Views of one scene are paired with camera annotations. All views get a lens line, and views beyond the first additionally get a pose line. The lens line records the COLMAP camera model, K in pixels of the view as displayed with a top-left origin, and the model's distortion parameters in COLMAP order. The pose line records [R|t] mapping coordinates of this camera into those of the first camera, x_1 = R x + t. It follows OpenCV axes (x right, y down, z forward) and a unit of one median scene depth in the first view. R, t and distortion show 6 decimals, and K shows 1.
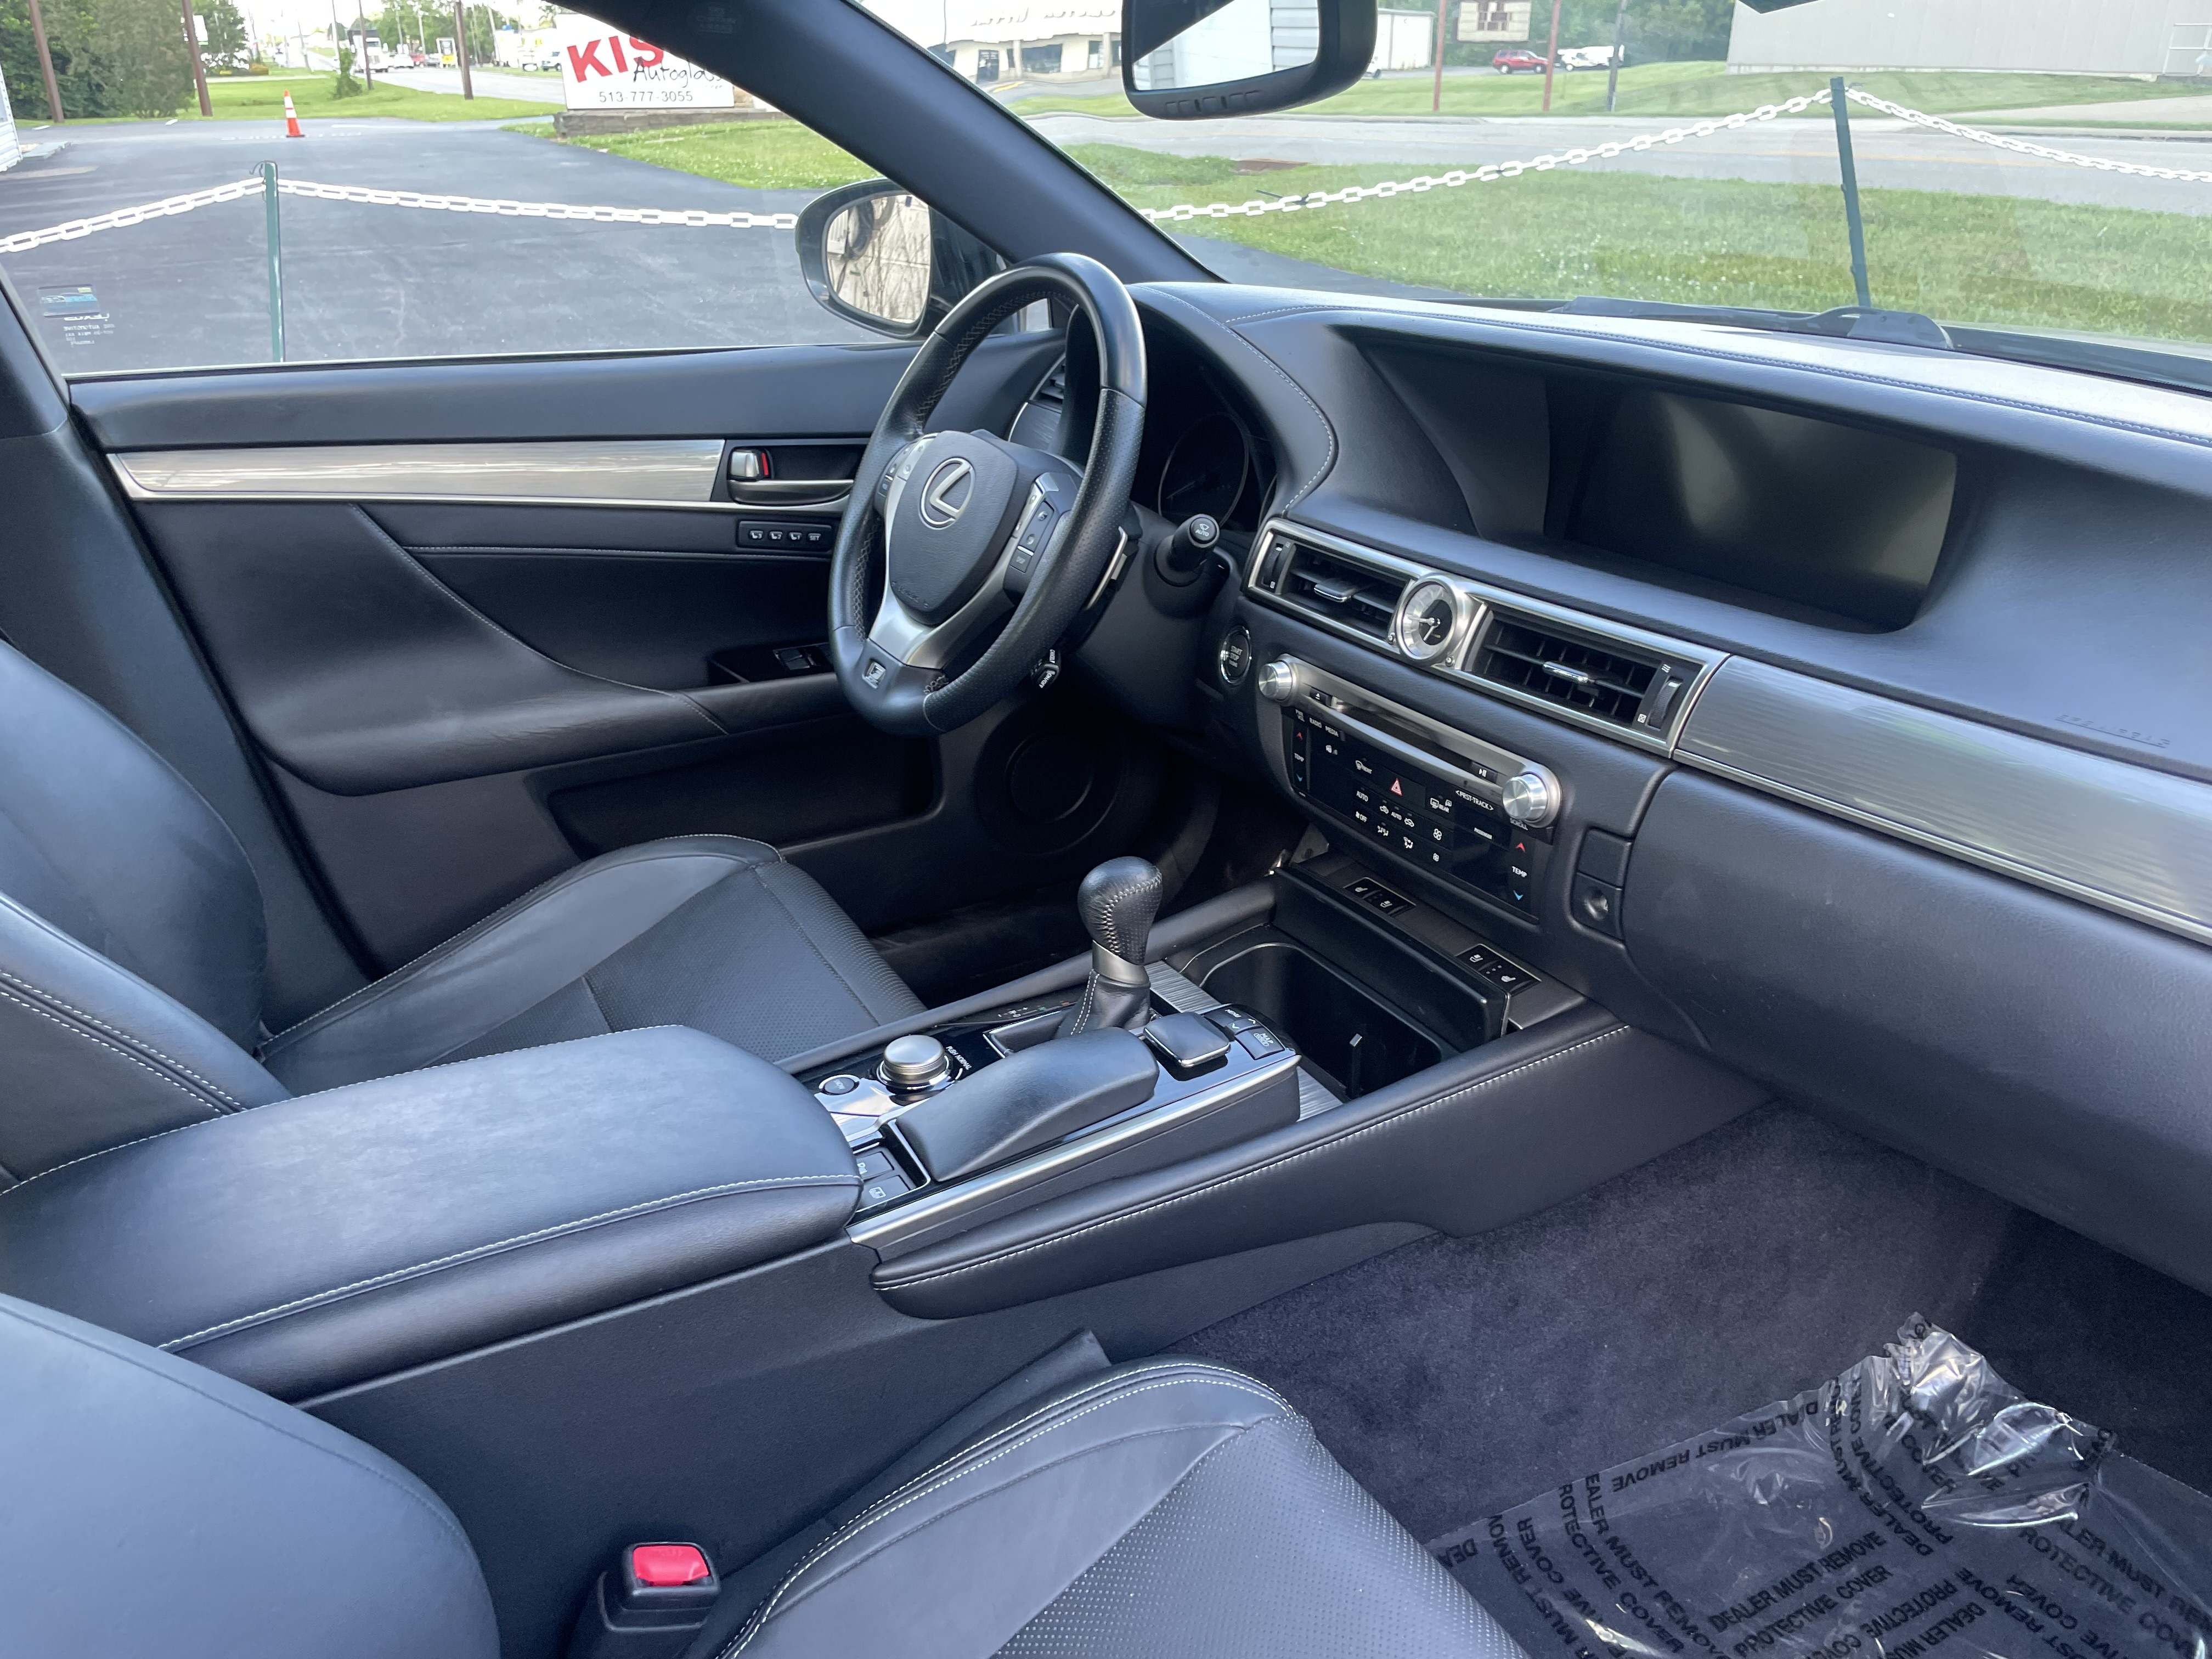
lens RADIAL K [[1695.9, 0, 1091.8], [0, 1695.9, 845.7], [0, 0, 1]] dist [0.095962, -0.135924]
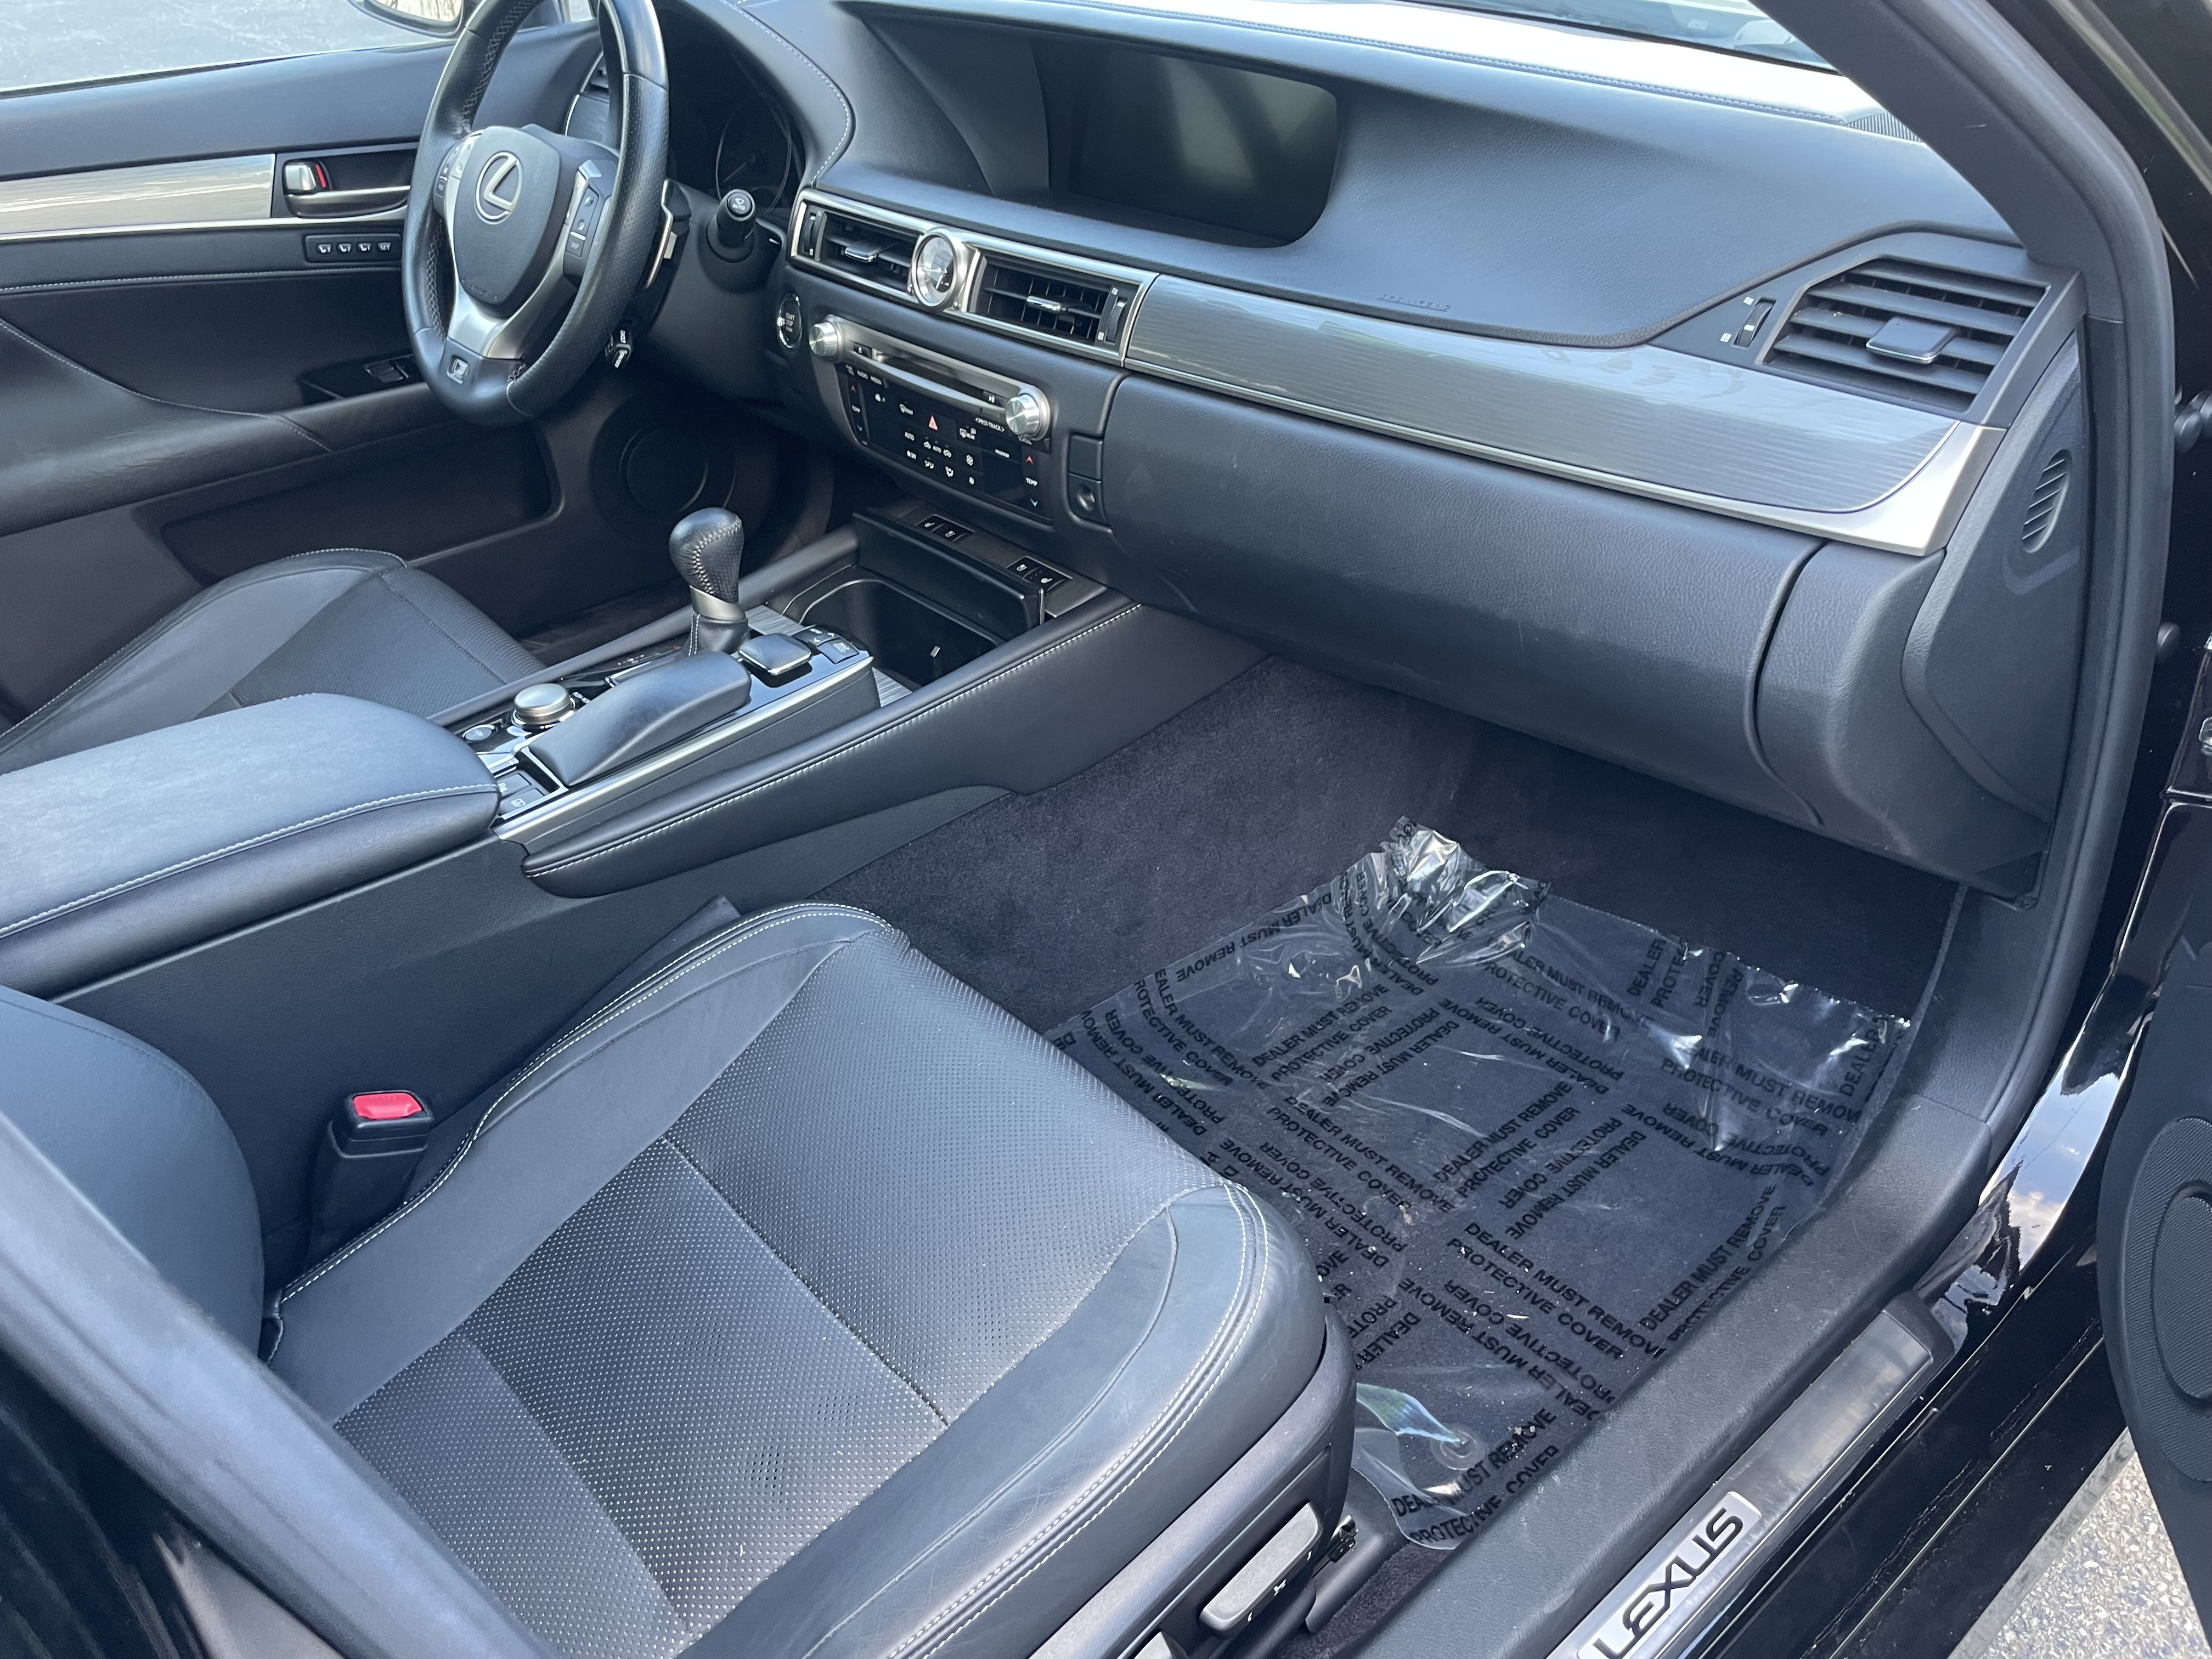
lens RADIAL K [[1695.9, 0, 1091.8], [0, 1695.9, 845.7], [0, 0, 1]] dist [0.095962, -0.135924]
pose [[0.978575, -0.135327, 0.155171, 0.062232], [0.108607, 0.979551, 0.169363, 0.060441], [-0.174918, -0.148881, 0.973262, -0.193462]]
